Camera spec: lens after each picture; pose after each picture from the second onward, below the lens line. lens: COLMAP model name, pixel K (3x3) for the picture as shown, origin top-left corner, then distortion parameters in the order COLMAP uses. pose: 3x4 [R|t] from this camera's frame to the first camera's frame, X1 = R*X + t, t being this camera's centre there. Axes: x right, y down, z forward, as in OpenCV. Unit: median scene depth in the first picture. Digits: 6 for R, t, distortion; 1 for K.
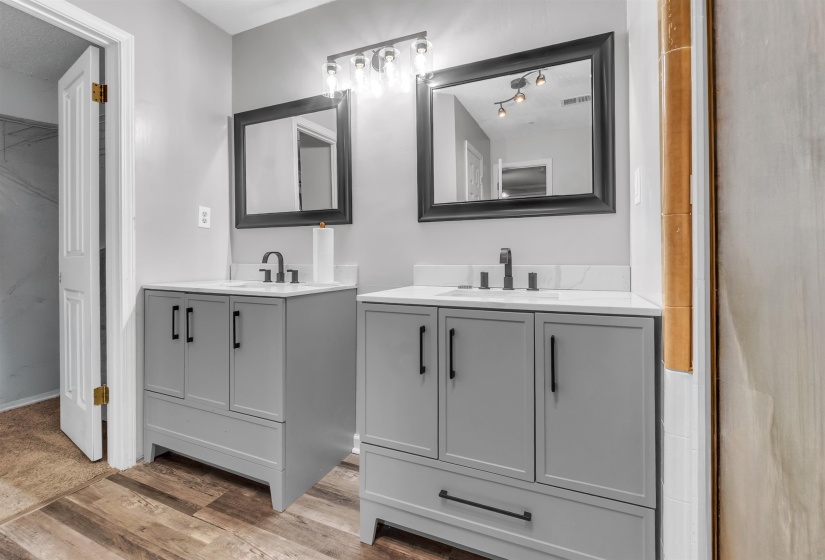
lens RADIAL K [[369.3, 0, 409.3], [0, 369.3, 257.1], [0, 0, 1]] dist [-0.002828, 0.000225]
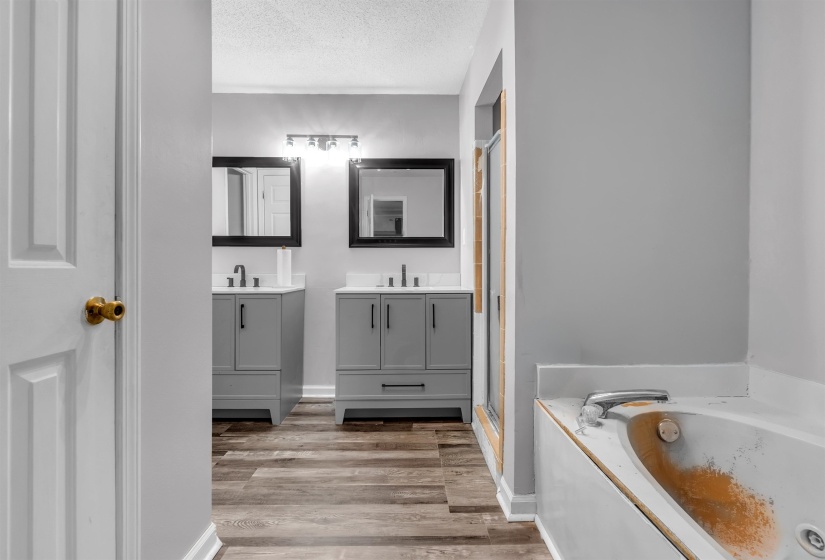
lens RADIAL K [[369.3, 0, 417.0], [0, 369.3, 266.6], [0, 0, 1]] dist [-0.002828, 0.000225]
pose [[0.901027, 0.003132, 0.433753, -0.492699], [-0.003462, 0.999994, -0.000029, -0.013557], [-0.433750, -0.001476, 0.901032, -0.722040]]
